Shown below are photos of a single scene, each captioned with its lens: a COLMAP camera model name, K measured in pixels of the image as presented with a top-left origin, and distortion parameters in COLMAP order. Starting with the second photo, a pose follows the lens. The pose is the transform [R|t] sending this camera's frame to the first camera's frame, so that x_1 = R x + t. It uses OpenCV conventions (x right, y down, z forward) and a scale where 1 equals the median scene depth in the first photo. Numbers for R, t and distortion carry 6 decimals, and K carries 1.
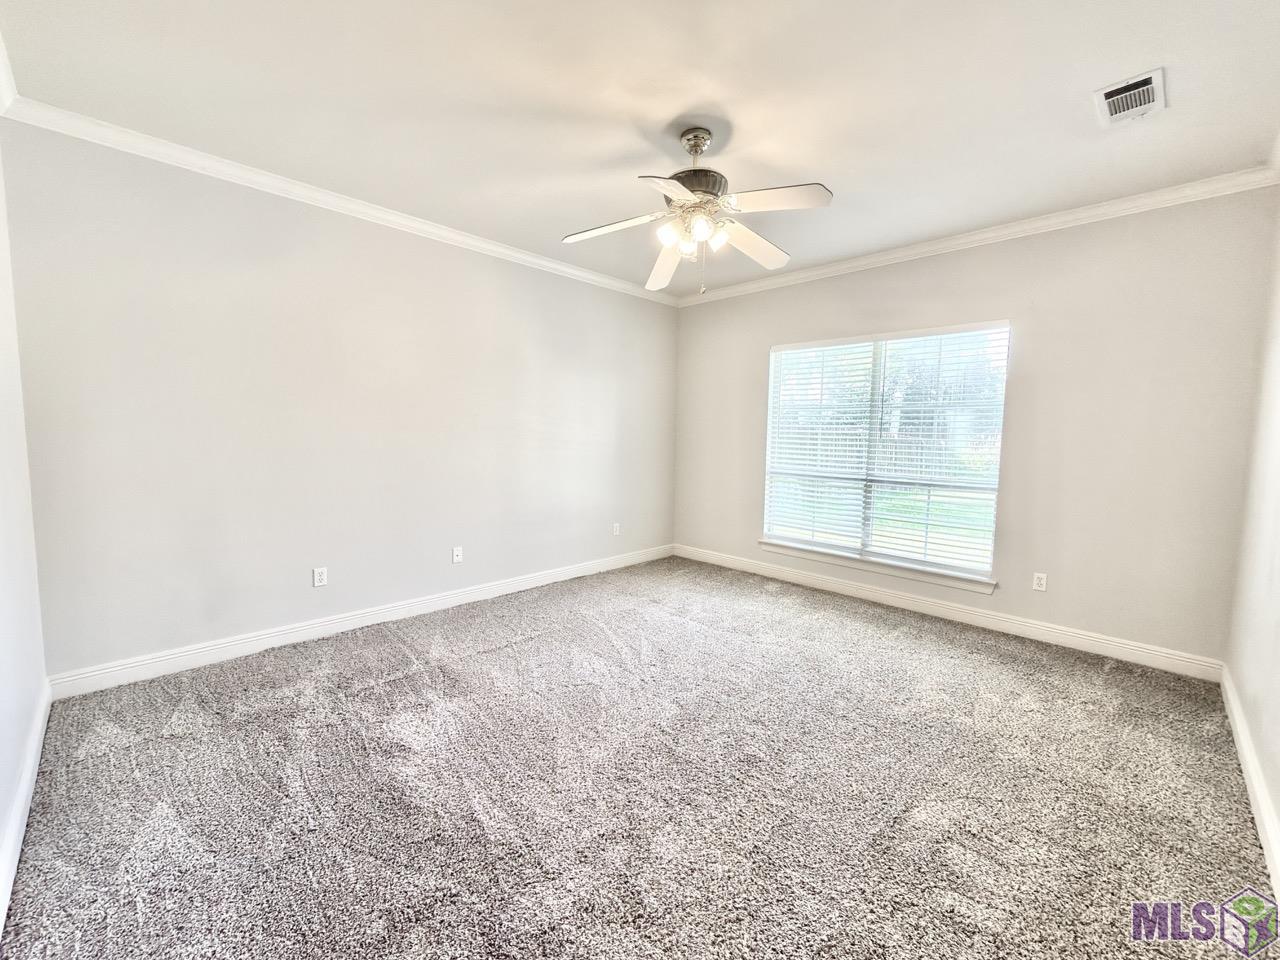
lens RADIAL K [[514.5, 0, 637.1], [0, 514.5, 480.5], [0, 0, 1]] dist [0.000244, -0.000210]
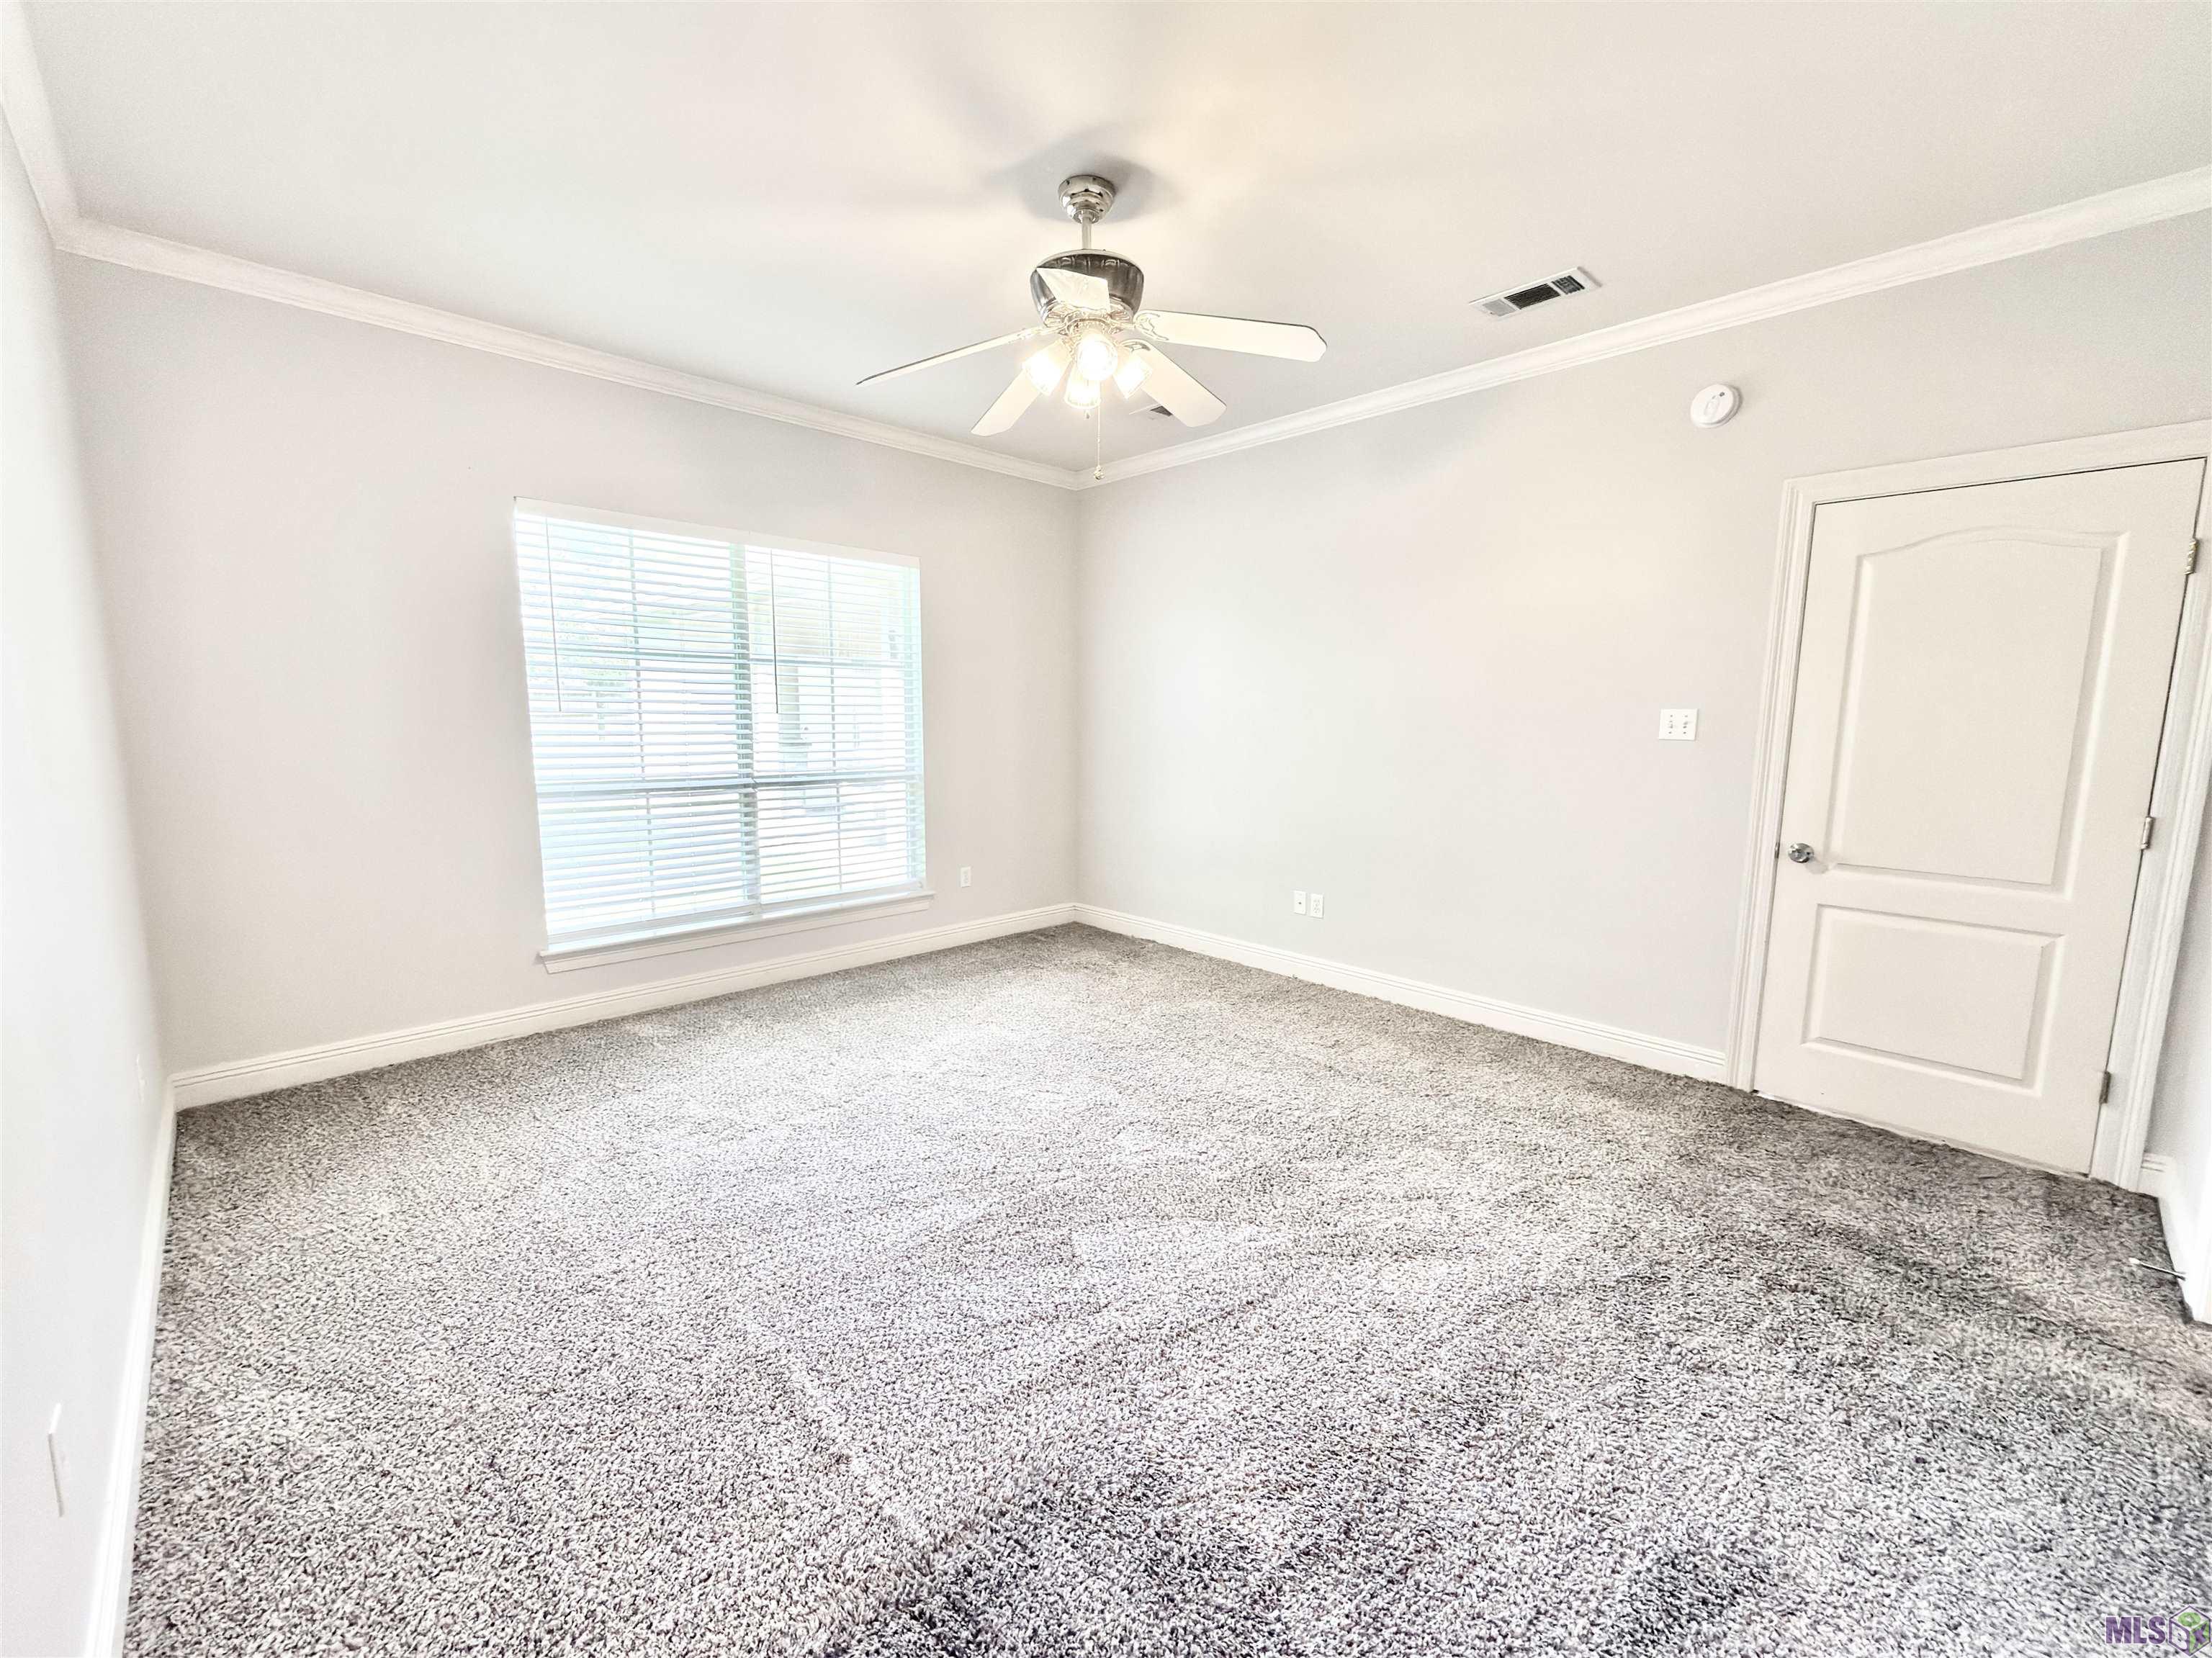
lens RADIAL K [[889.1, 0, 1101.0], [0, 889.1, 827.9], [0, 0, 1]] dist [0.000244, -0.000210]
pose [[0.018316, -0.139798, 0.990011, -0.552993], [0.088040, 0.986556, 0.137681, -0.056459], [-0.995949, 0.084639, 0.030377, 0.595522]]
